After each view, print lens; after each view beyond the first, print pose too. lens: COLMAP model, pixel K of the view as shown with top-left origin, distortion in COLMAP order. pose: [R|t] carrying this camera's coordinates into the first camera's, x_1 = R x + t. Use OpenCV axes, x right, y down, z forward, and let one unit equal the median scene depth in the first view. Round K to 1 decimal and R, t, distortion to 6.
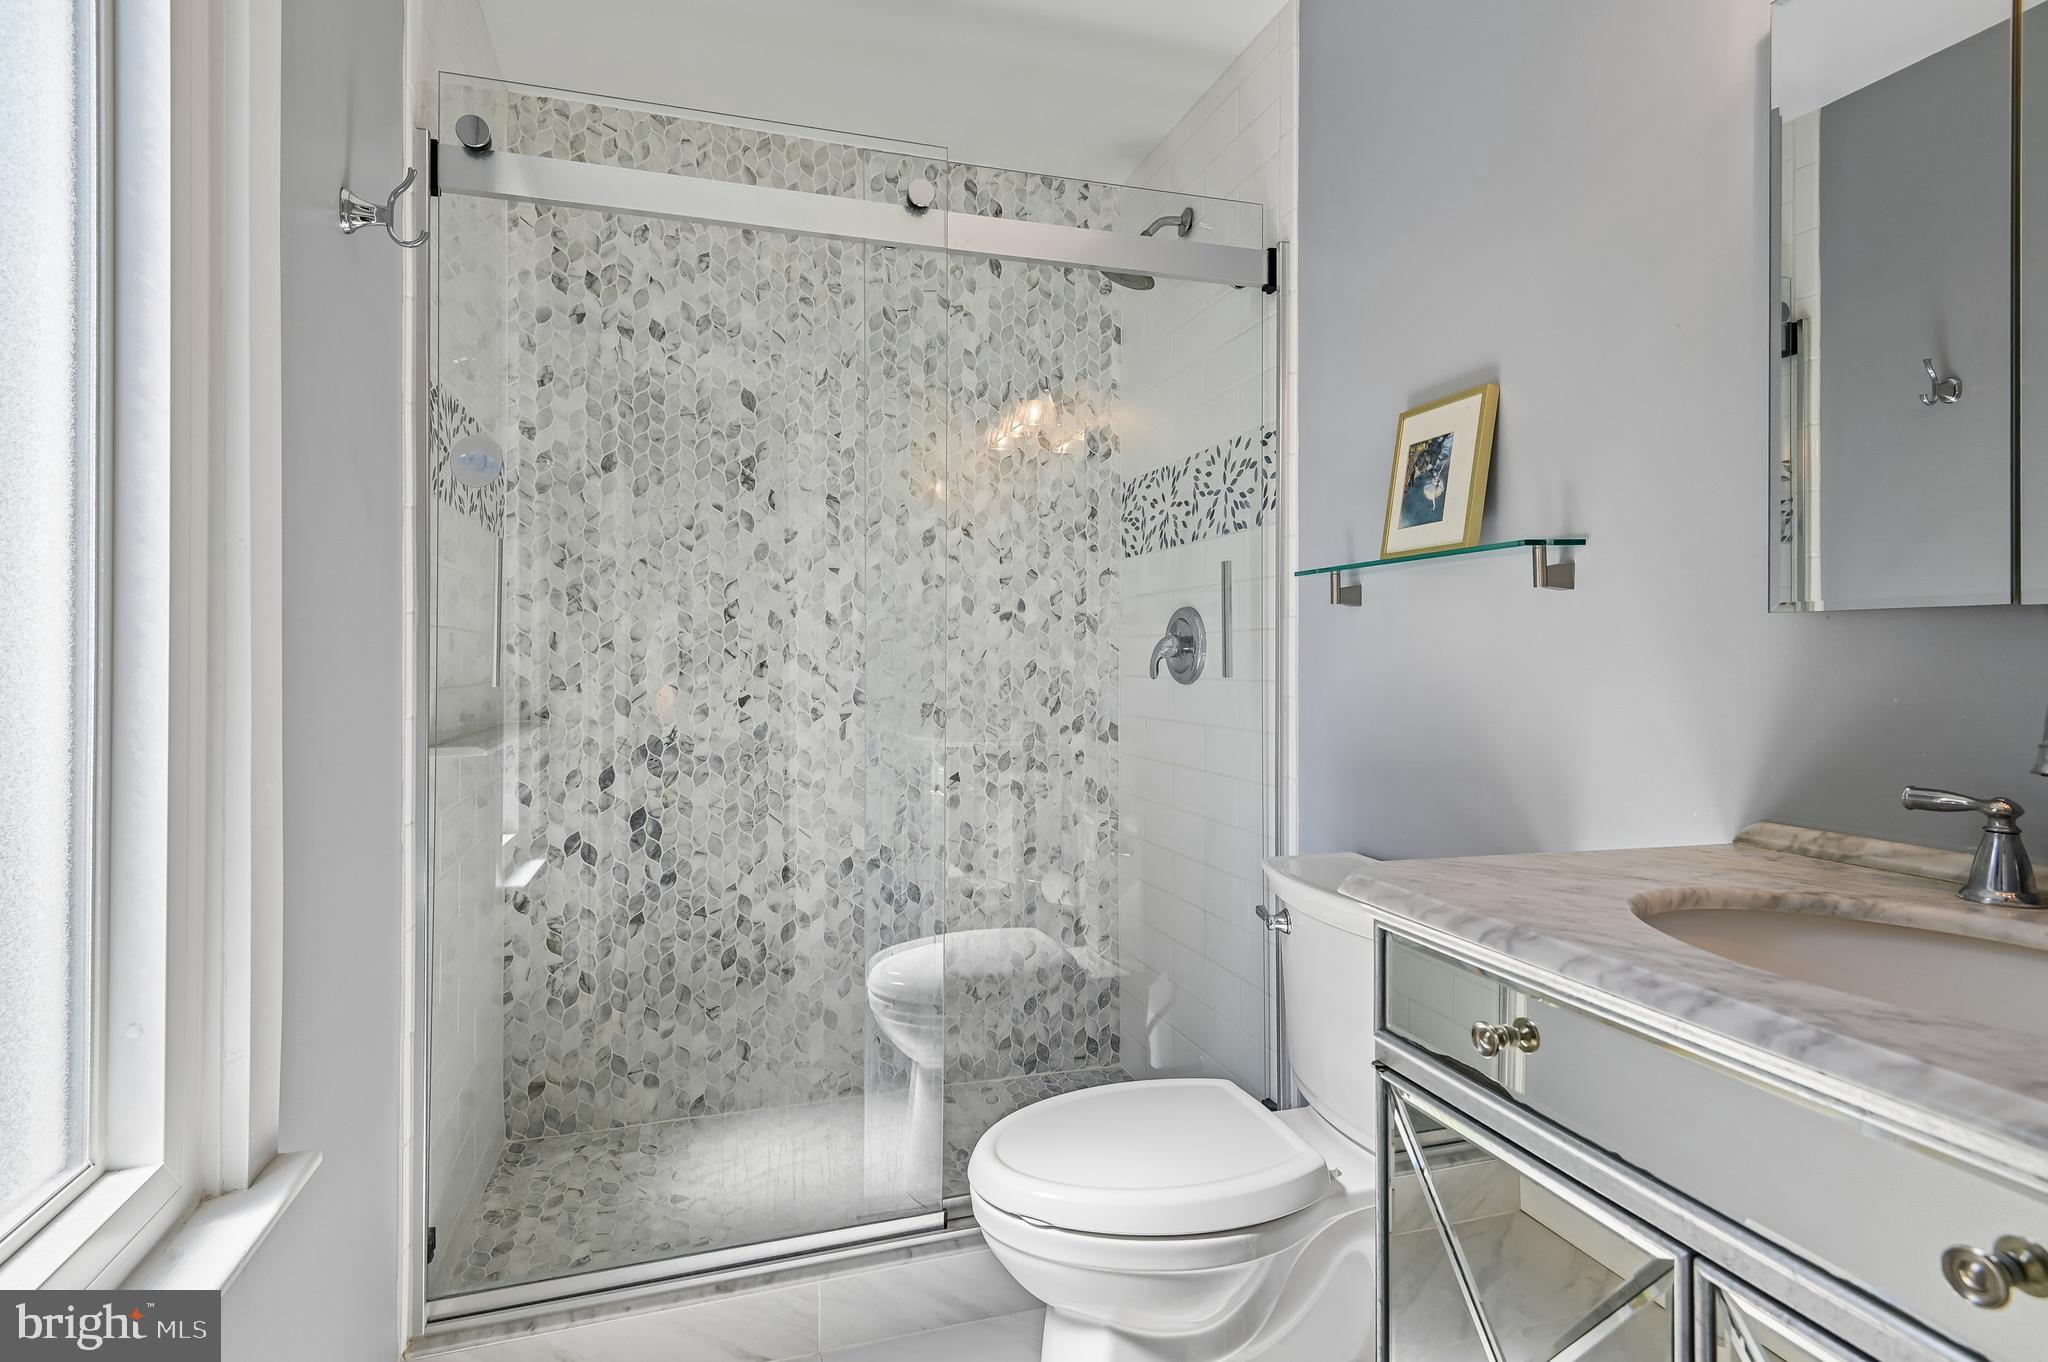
lens RADIAL K [[961.1, 0, 1023.5], [0, 961.1, 668.1], [0, 0, 1]] dist [0.015932, -0.006633]
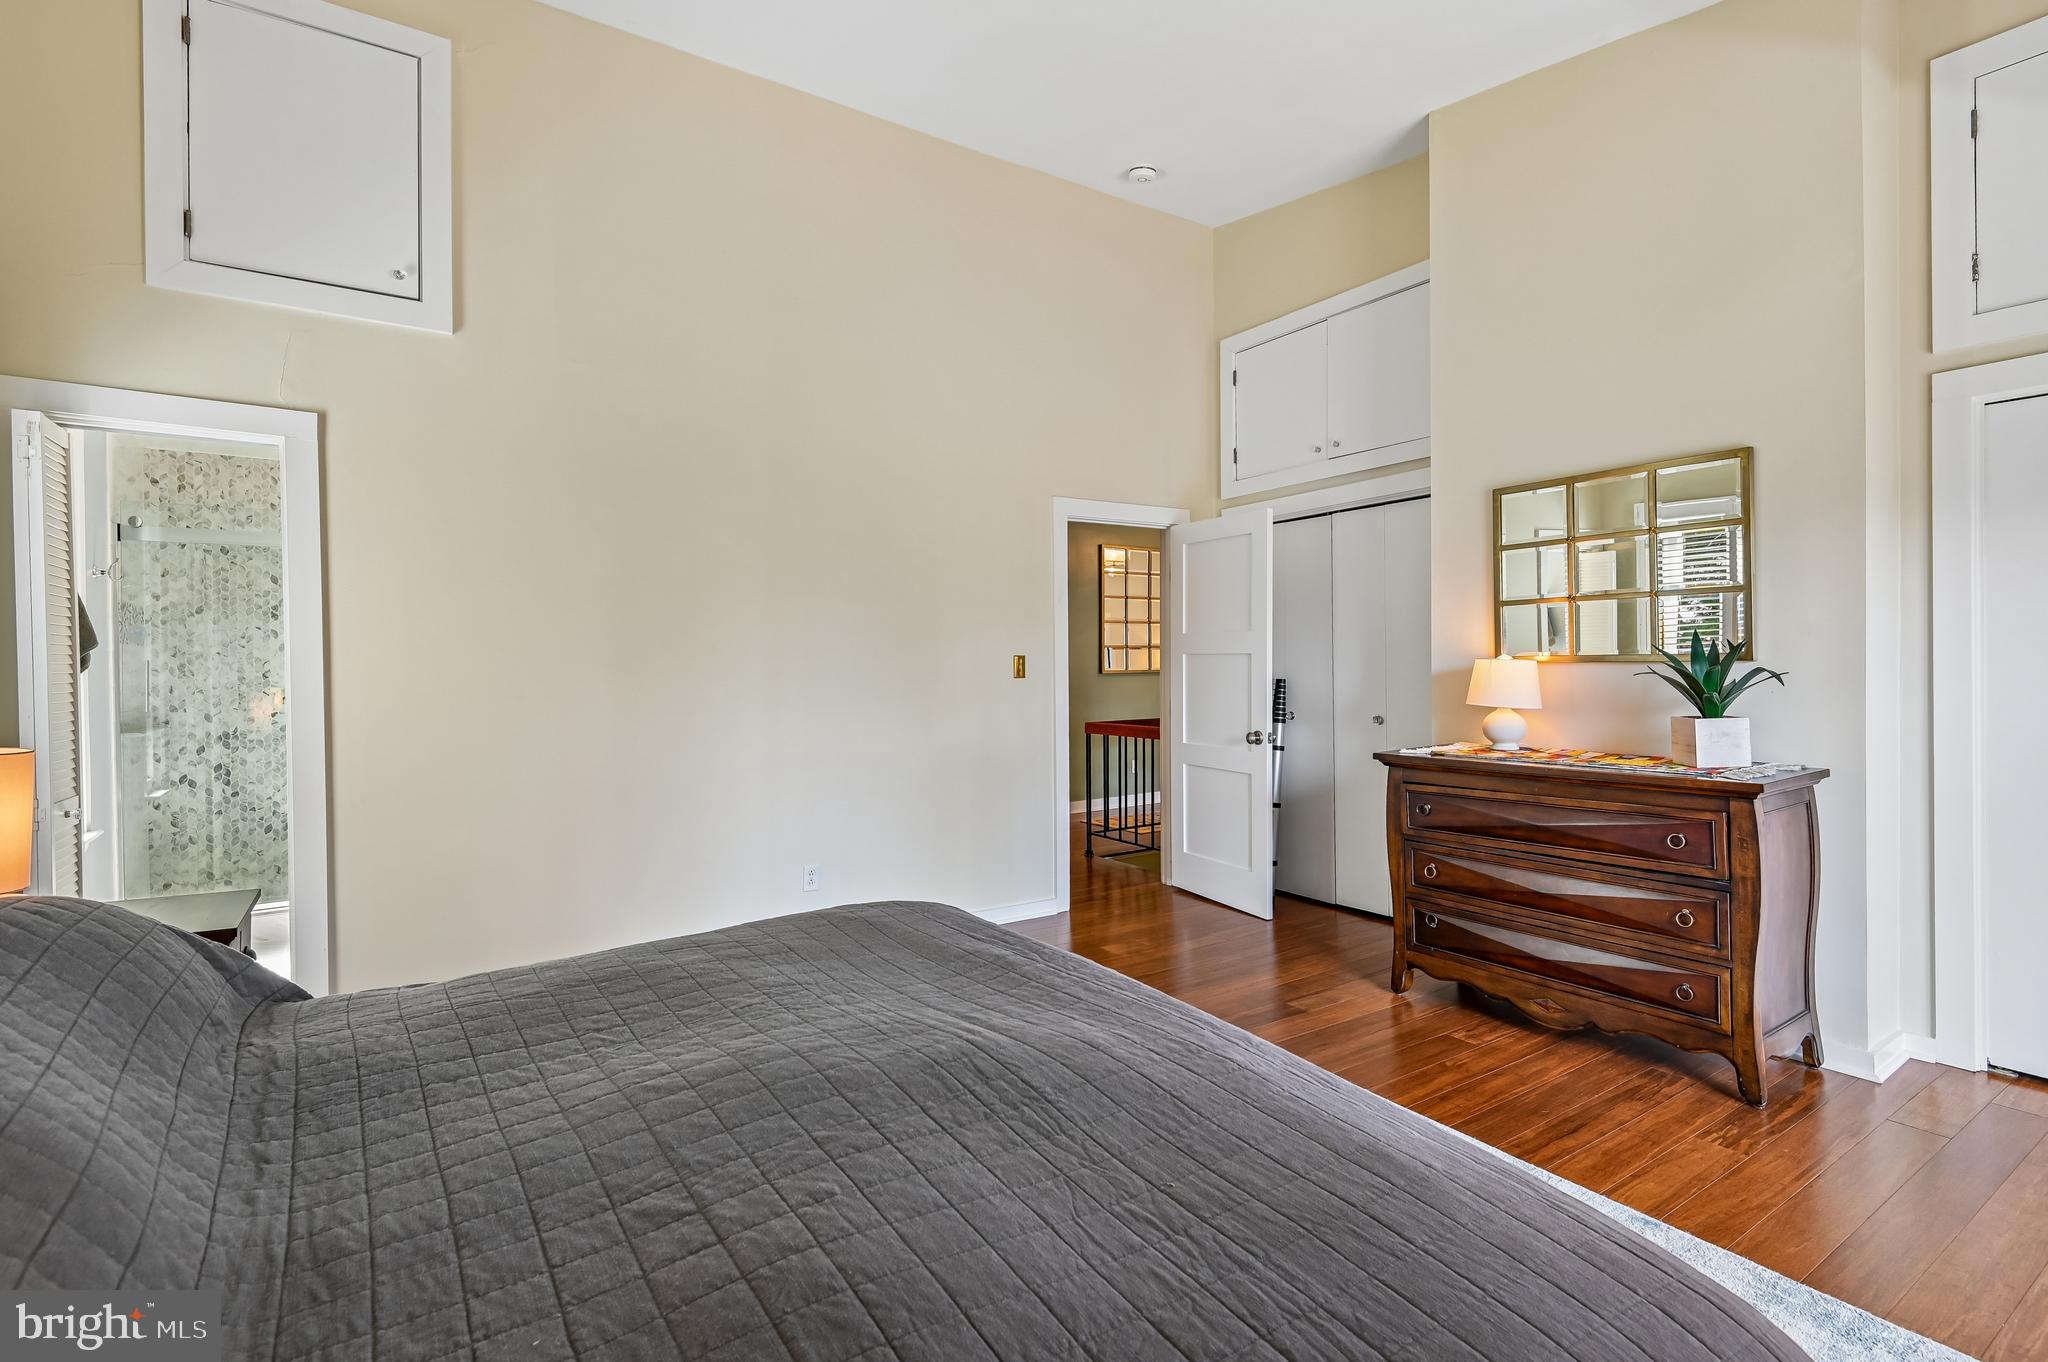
lens RADIAL K [[961.1, 0, 1027.4], [0, 961.1, 686.3], [0, 0, 1]] dist [0.015932, -0.006633]
pose [[0.964046, -0.014567, 0.265335, 0.827437], [0.012646, 0.999880, 0.008946, -0.030755], [-0.265433, -0.005269, 0.964115, -1.687910]]
